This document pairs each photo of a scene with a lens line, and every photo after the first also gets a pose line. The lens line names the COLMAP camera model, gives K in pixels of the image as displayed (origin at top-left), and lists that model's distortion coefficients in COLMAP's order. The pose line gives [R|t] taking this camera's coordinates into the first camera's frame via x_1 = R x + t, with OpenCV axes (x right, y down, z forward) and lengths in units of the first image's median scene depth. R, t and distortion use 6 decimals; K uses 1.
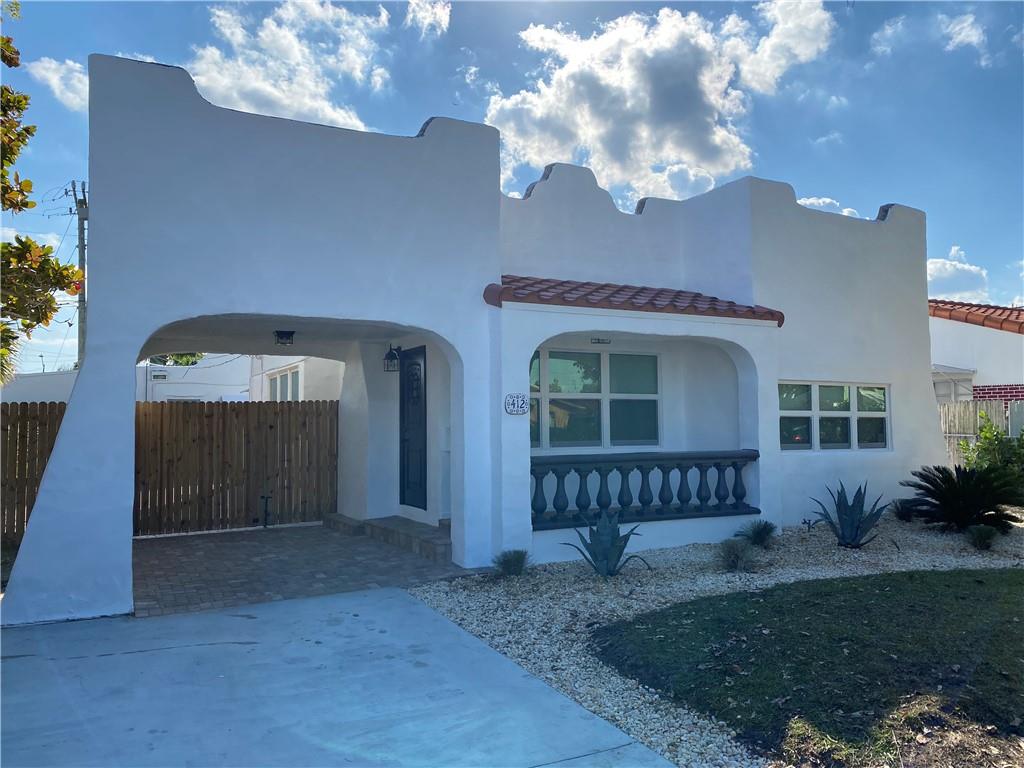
lens RADIAL K [[796.0, 0, 515.1], [0, 796.0, 378.8], [0, 0, 1]] dist [0.080066, -0.081329]
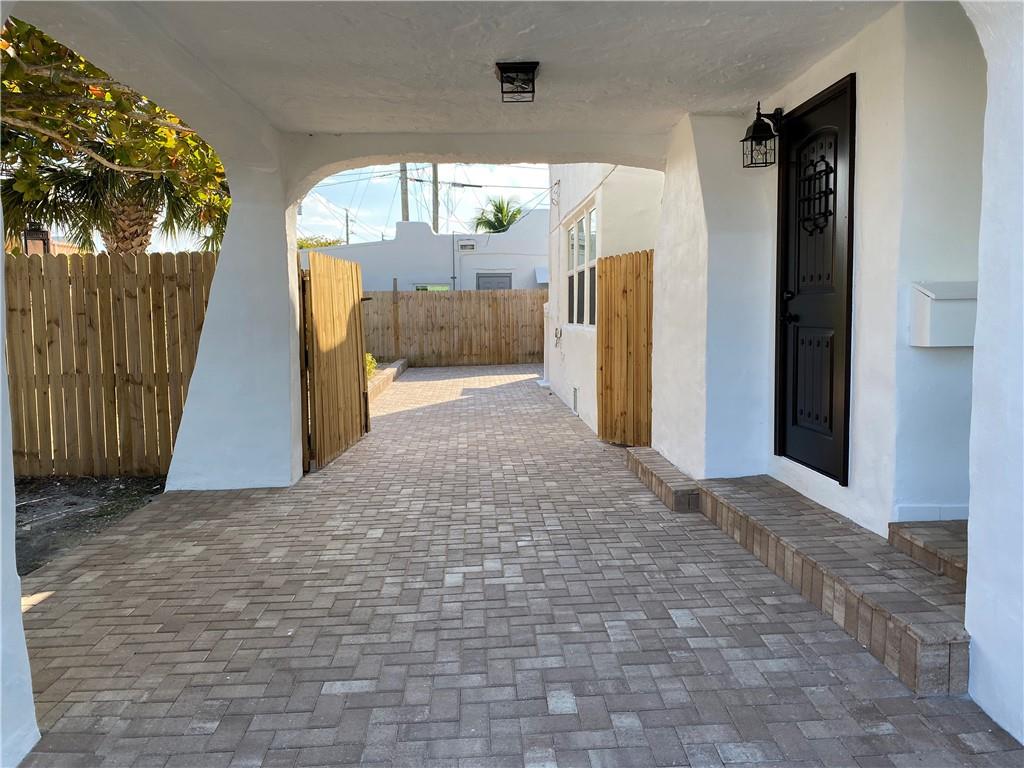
lens RADIAL K [[796.0, 0, 517.6], [0, 796.0, 377.5], [0, 0, 1]] dist [0.080066, -0.081329]
pose [[0.910500, 0.032588, -0.412223, -0.092406], [0.025613, 0.990531, 0.134878, 0.047169], [0.412715, -0.133364, 0.901044, 0.539450]]
